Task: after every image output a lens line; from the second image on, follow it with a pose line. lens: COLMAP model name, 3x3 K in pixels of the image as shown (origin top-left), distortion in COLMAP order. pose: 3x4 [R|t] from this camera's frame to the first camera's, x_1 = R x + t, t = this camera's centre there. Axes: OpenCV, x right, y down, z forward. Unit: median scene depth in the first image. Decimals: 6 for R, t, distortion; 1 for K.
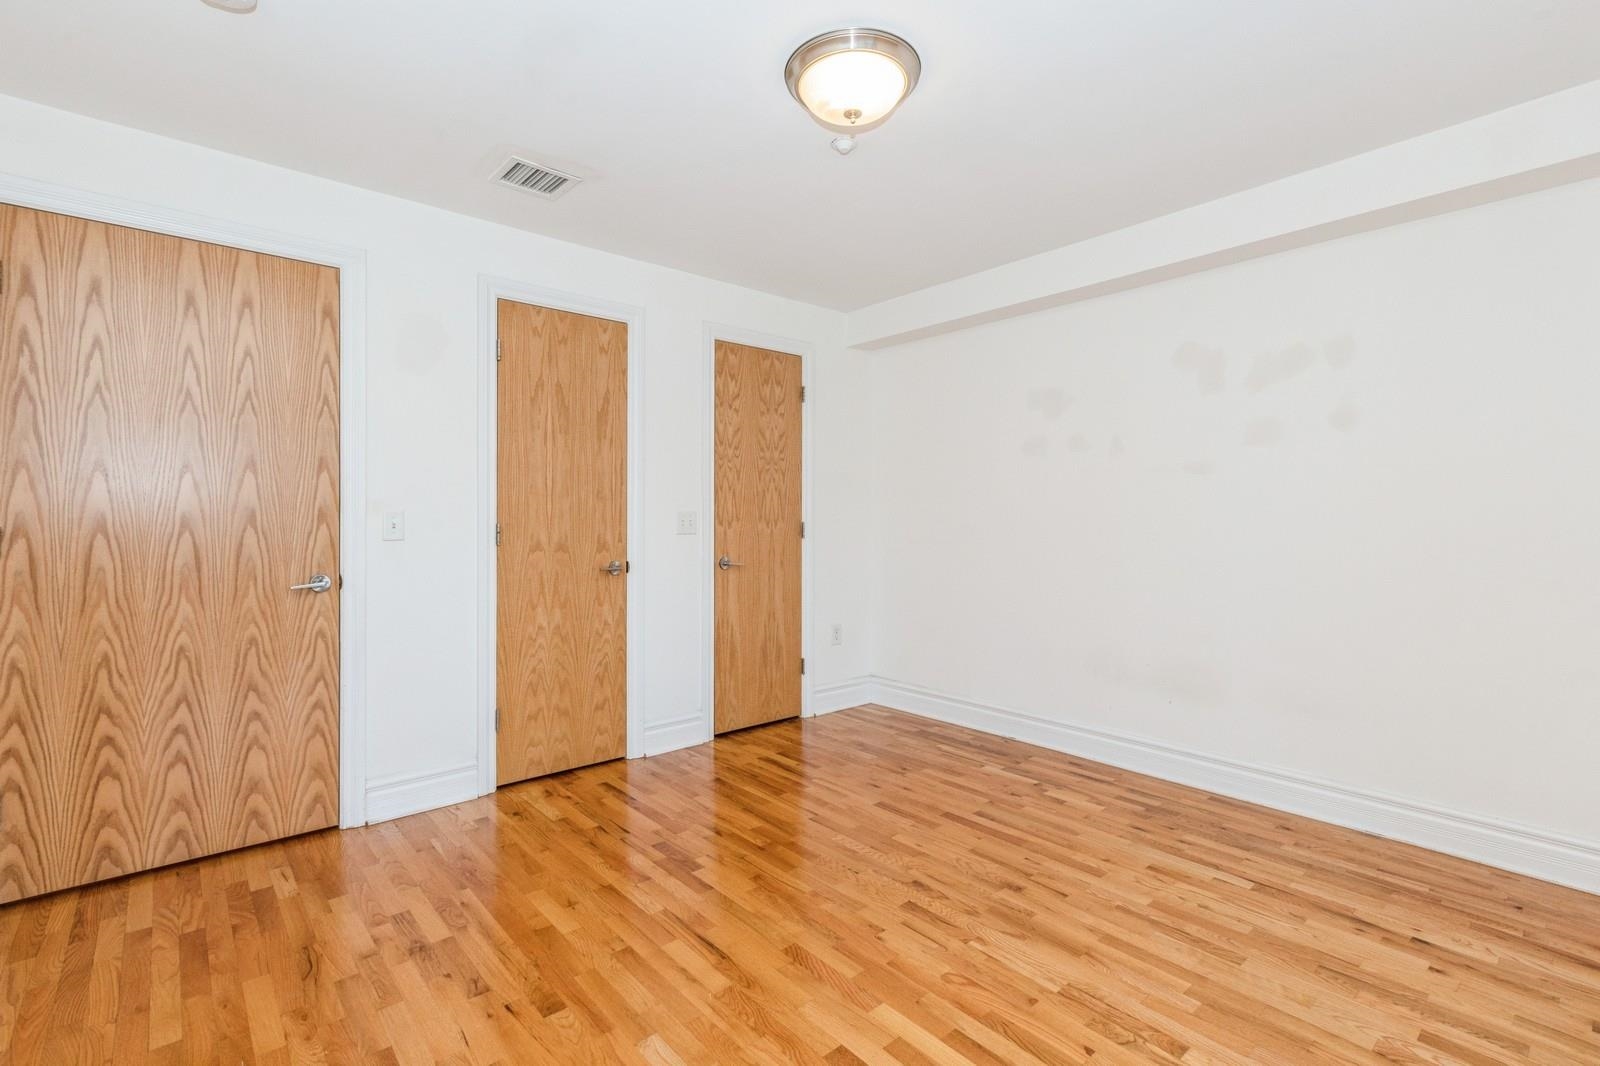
lens RADIAL K [[716.0, 0, 788.0], [0, 716.0, 531.0], [0, 0, 1]] dist [0.002754, 0.000320]
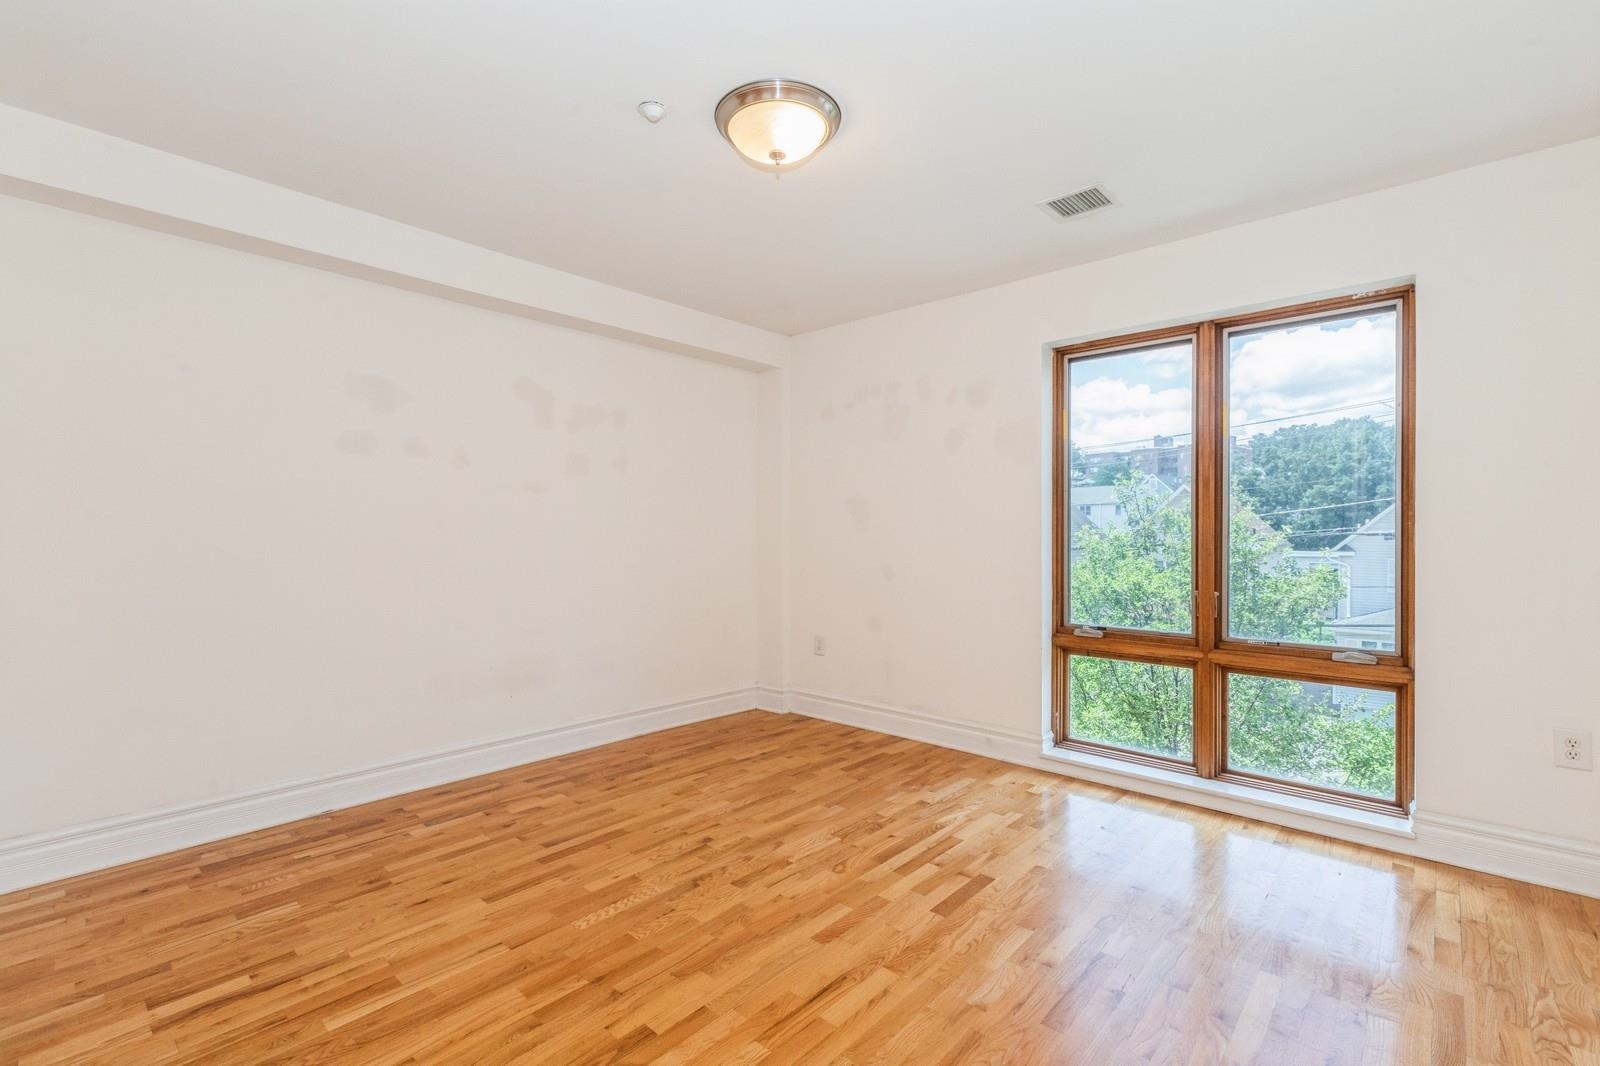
lens RADIAL K [[716.0, 0, 800.4], [0, 716.0, 536.2], [0, 0, 1]] dist [0.002754, 0.000320]
pose [[-0.122882, -0.006236, 0.992402, -0.706220], [0.011976, 0.999898, 0.007766, -0.014113], [-0.992349, 0.012839, -0.122795, 0.783218]]
